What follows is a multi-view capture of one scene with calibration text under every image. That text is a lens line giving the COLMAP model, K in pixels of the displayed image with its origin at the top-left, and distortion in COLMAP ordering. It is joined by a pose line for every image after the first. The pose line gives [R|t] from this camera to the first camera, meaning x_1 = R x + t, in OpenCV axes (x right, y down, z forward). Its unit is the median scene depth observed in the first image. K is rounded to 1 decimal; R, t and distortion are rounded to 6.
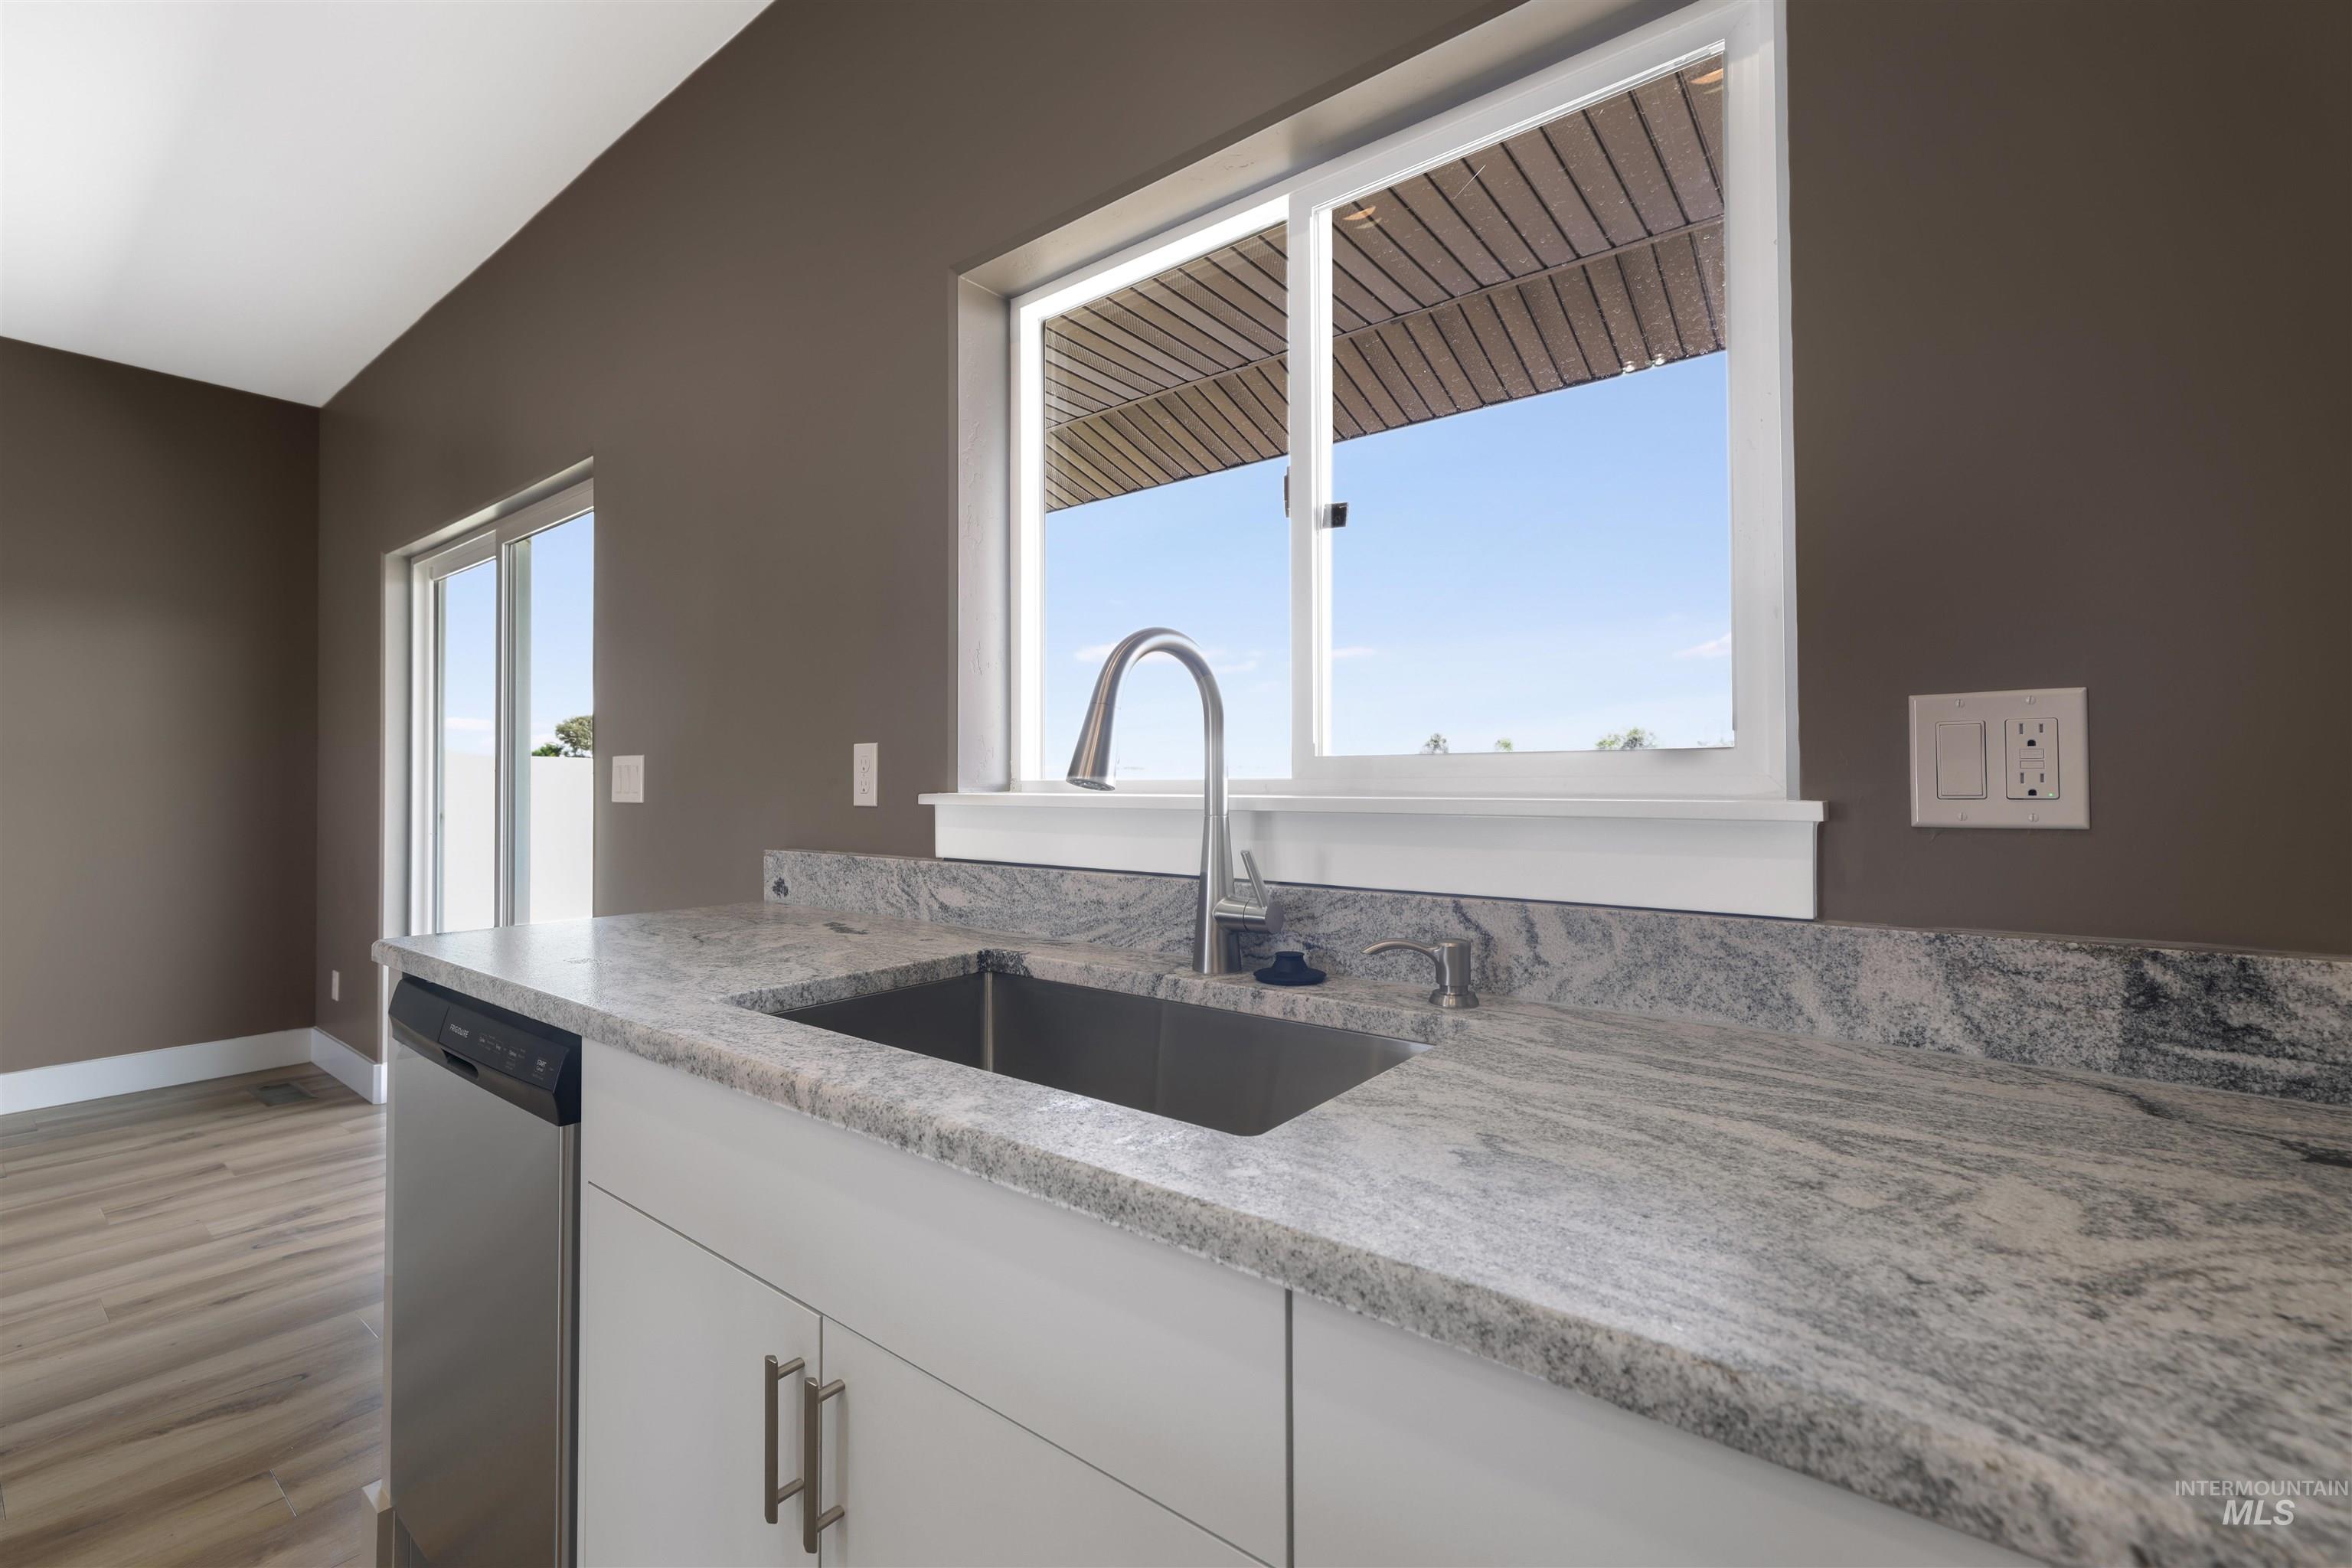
lens RADIAL K [[997.5, 0, 1164.8], [0, 997.5, 771.2], [0, 0, 1]] dist [-0.000078, 0.000236]
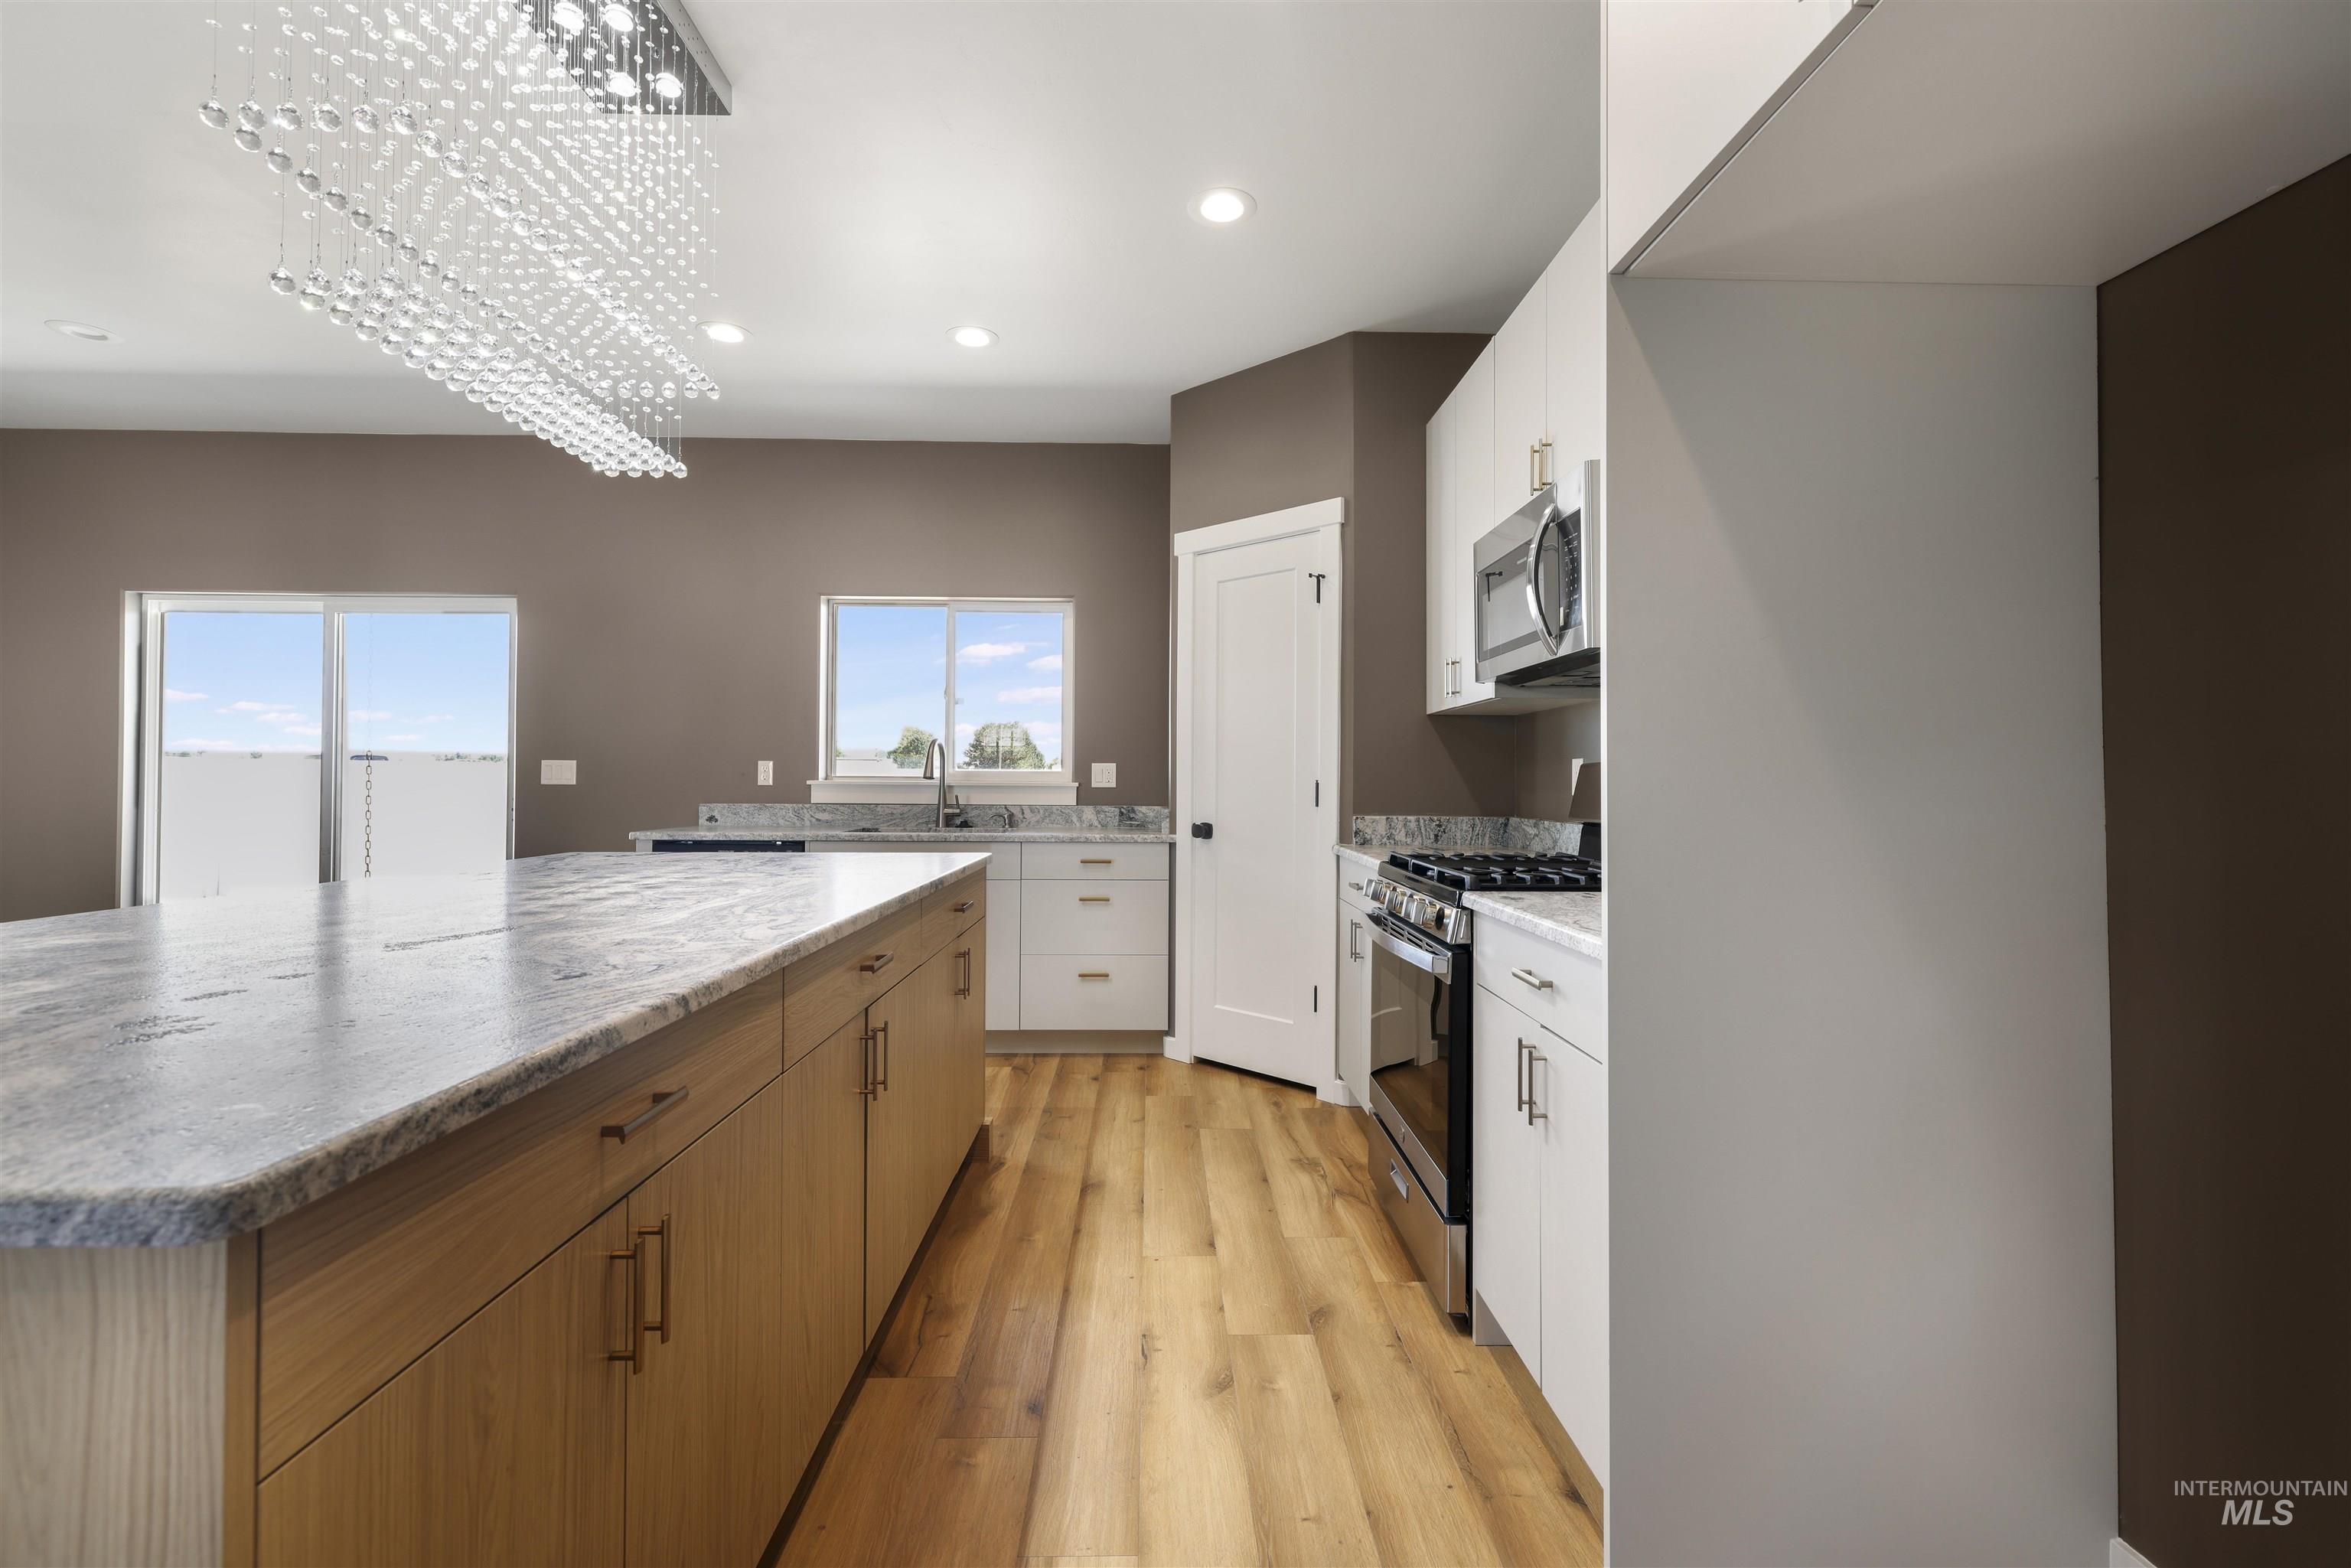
lens RADIAL K [[997.0, 0, 1187.2], [0, 997.0, 764.9], [0, 0, 1]] dist [-0.000078, 0.000236]
pose [[0.773277, 0.015345, 0.633883, -1.841727], [-0.017220, 0.999847, -0.003198, -0.046238], [-0.633835, -0.008442, 0.773423, -2.836415]]
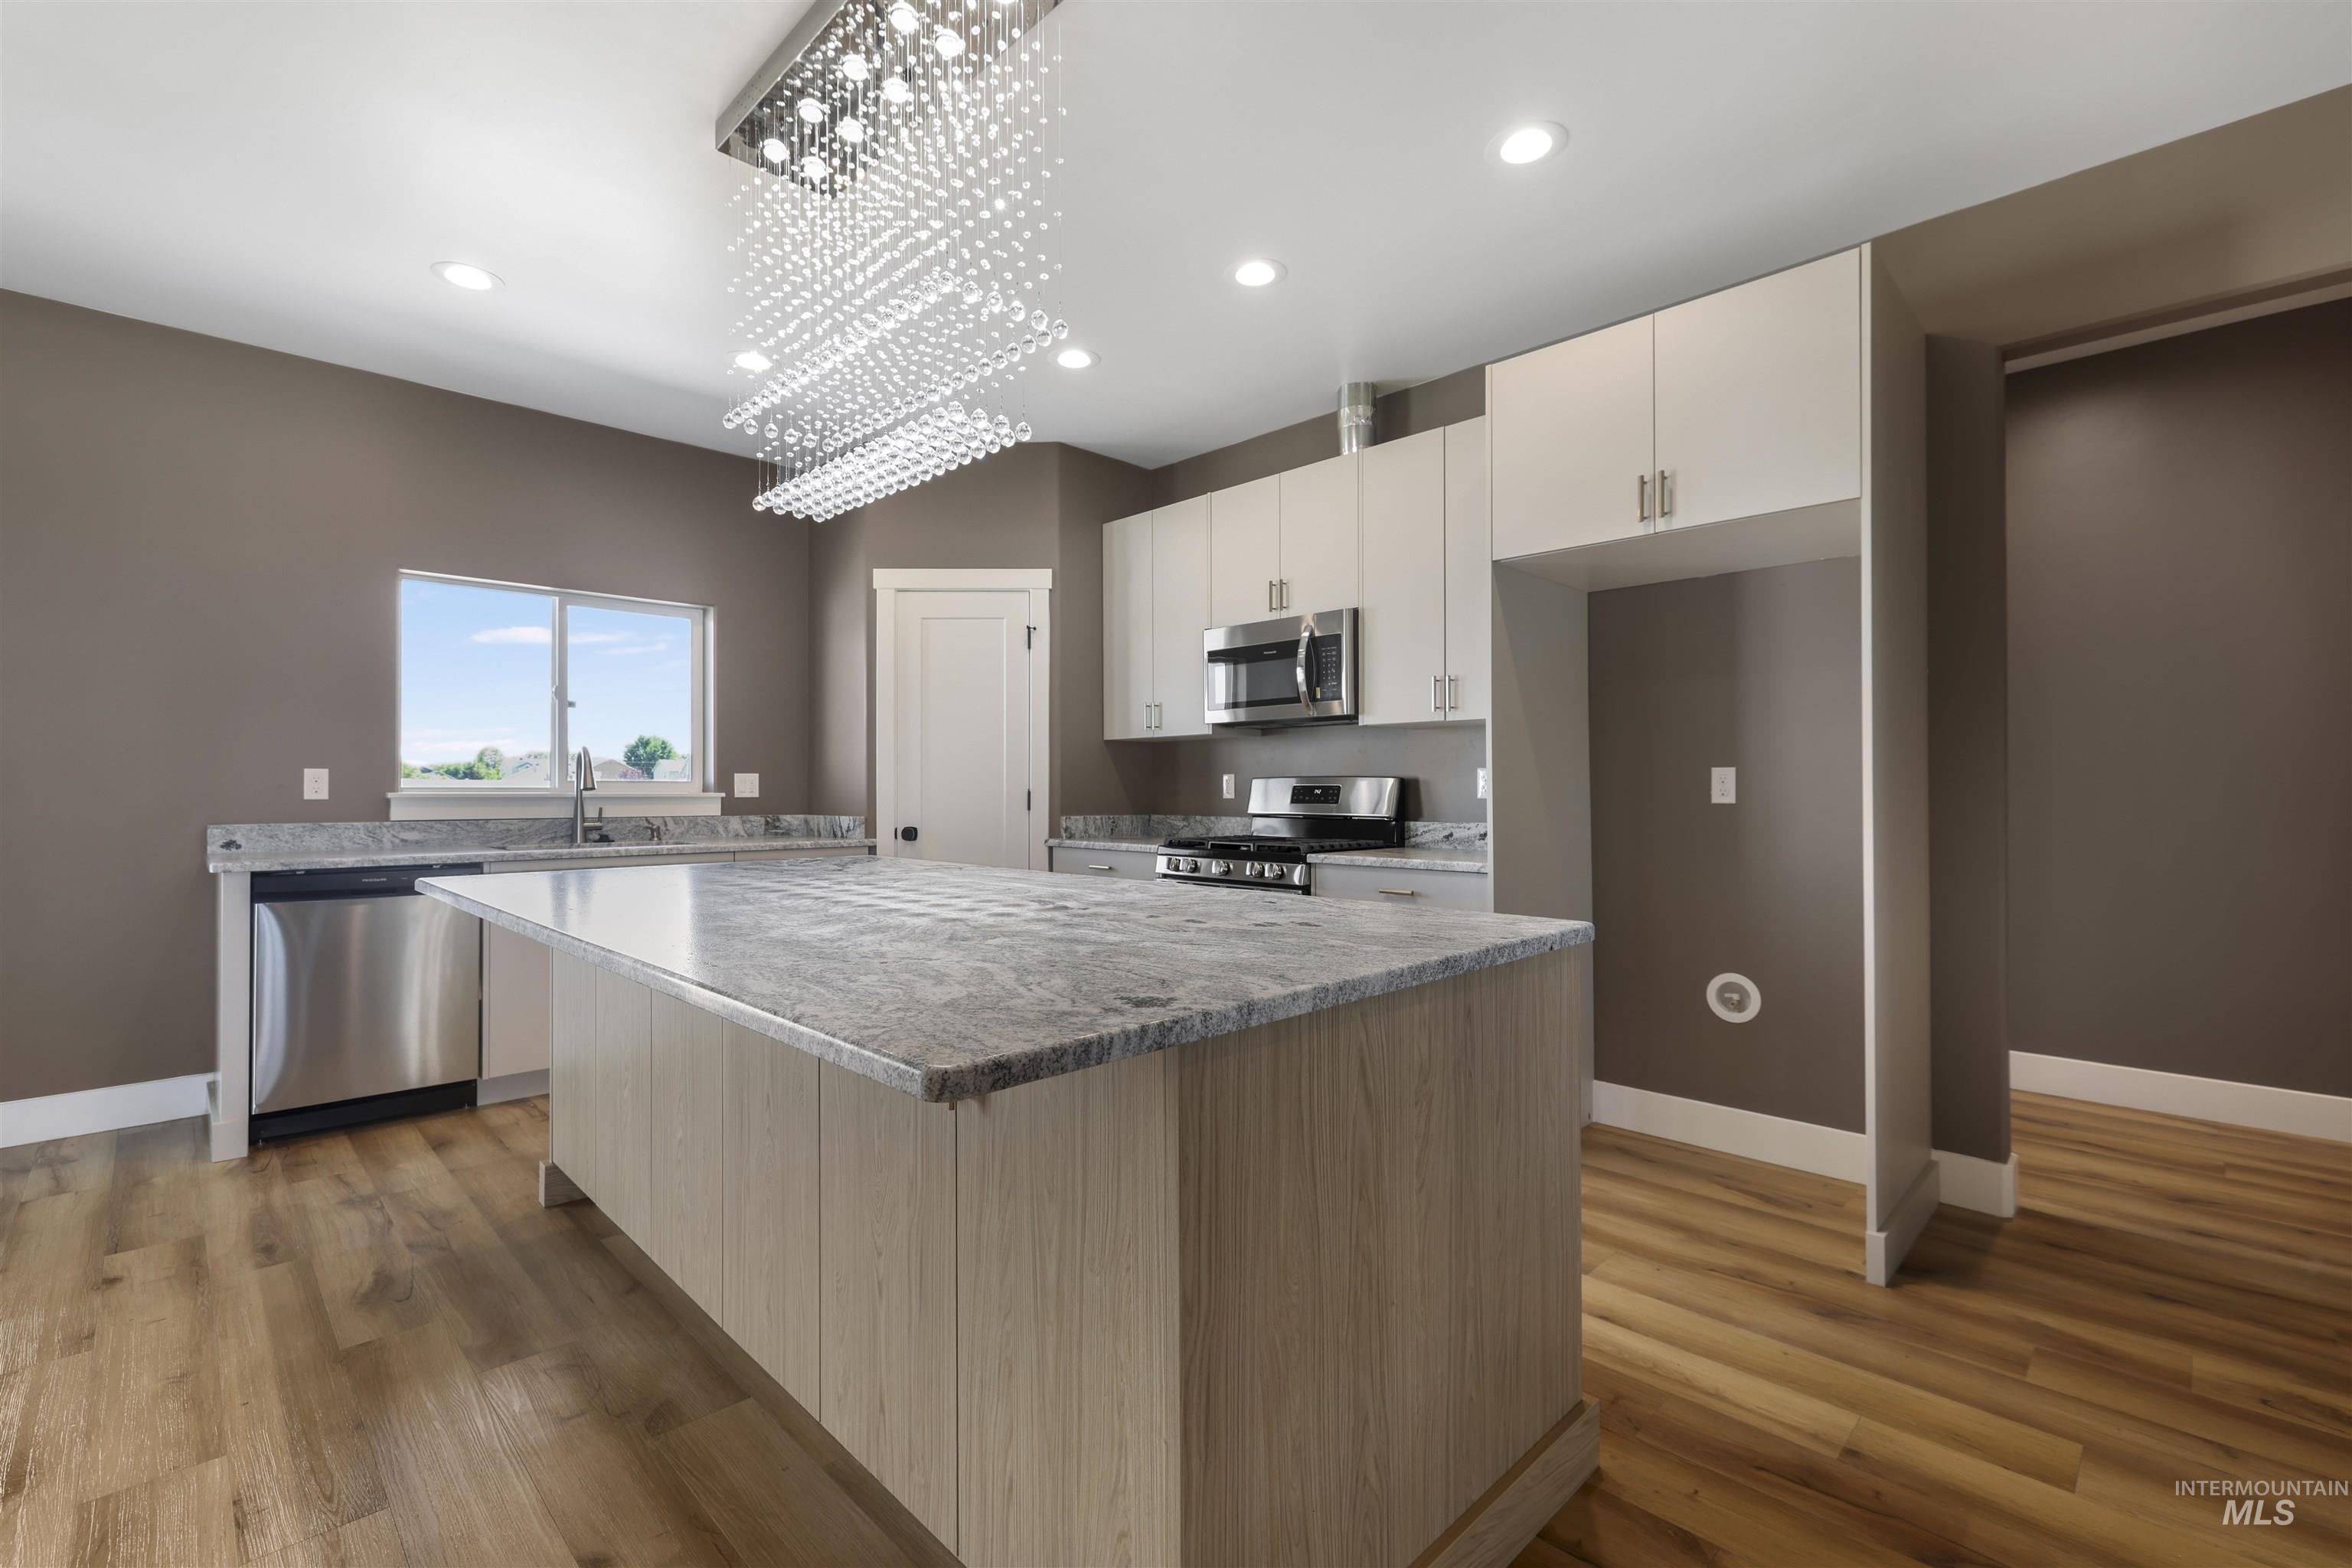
lens RADIAL K [[997.5, 0, 1161.9], [0, 997.5, 792.9], [0, 0, 1]] dist [-0.000078, 0.000236]
pose [[0.155322, -0.001756, 0.987862, -3.477314], [-0.015539, 0.999870, 0.004220, -0.023330], [-0.987742, -0.016005, 0.155274, -1.753331]]
